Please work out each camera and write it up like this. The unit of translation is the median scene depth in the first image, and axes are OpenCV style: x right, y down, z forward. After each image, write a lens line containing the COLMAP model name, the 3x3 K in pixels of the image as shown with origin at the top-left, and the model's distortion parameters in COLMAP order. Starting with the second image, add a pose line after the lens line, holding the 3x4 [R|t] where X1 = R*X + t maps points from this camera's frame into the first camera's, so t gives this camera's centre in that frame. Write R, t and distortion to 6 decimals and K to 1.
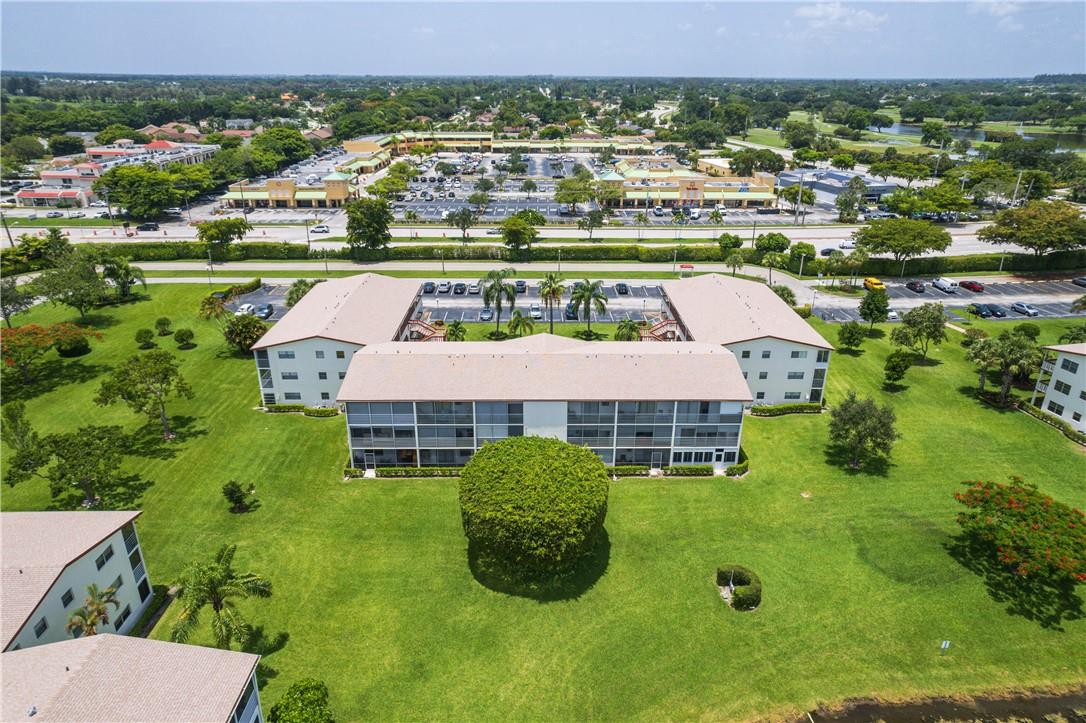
lens RADIAL K [[685.7, 0, 543.4], [0, 685.7, 338.0], [0, 0, 1]] dist [-0.008481, 0.001333]
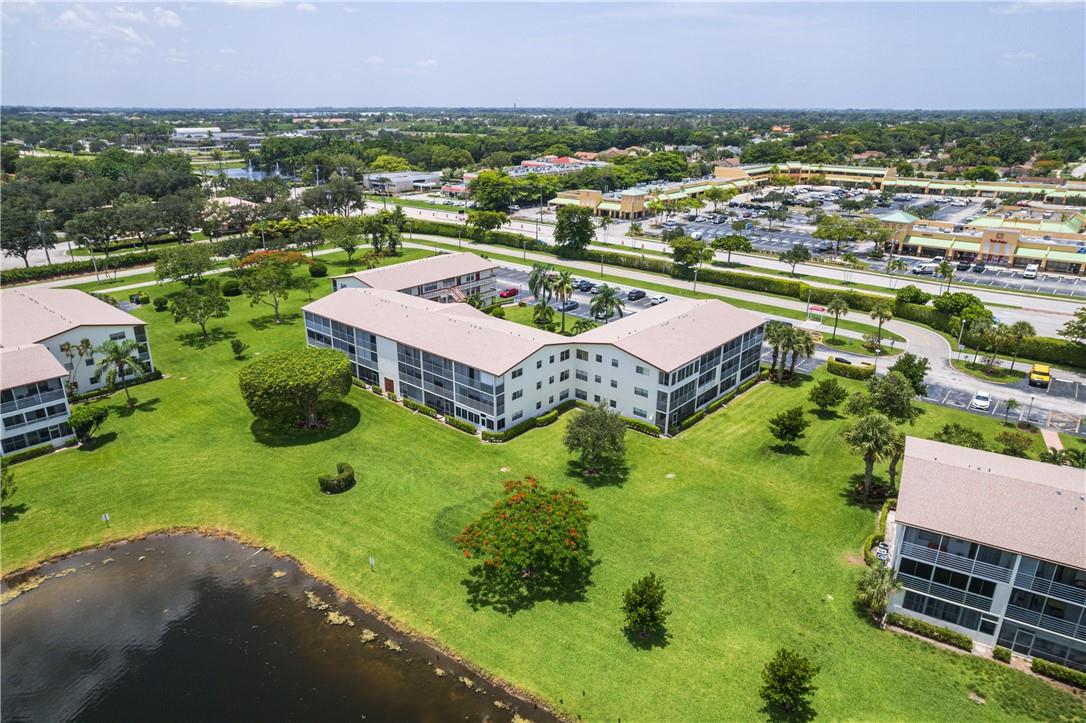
lens RADIAL K [[694.5, 0, 543.0], [0, 694.5, 361.5], [0, 0, 1]] dist [-0.045774, 0.061012]
pose [[0.745128, 0.227942, -0.626759, 0.491405], [-0.238517, 0.968702, 0.068738, -0.012937], [0.622811, 0.098274, 0.776175, 0.072728]]
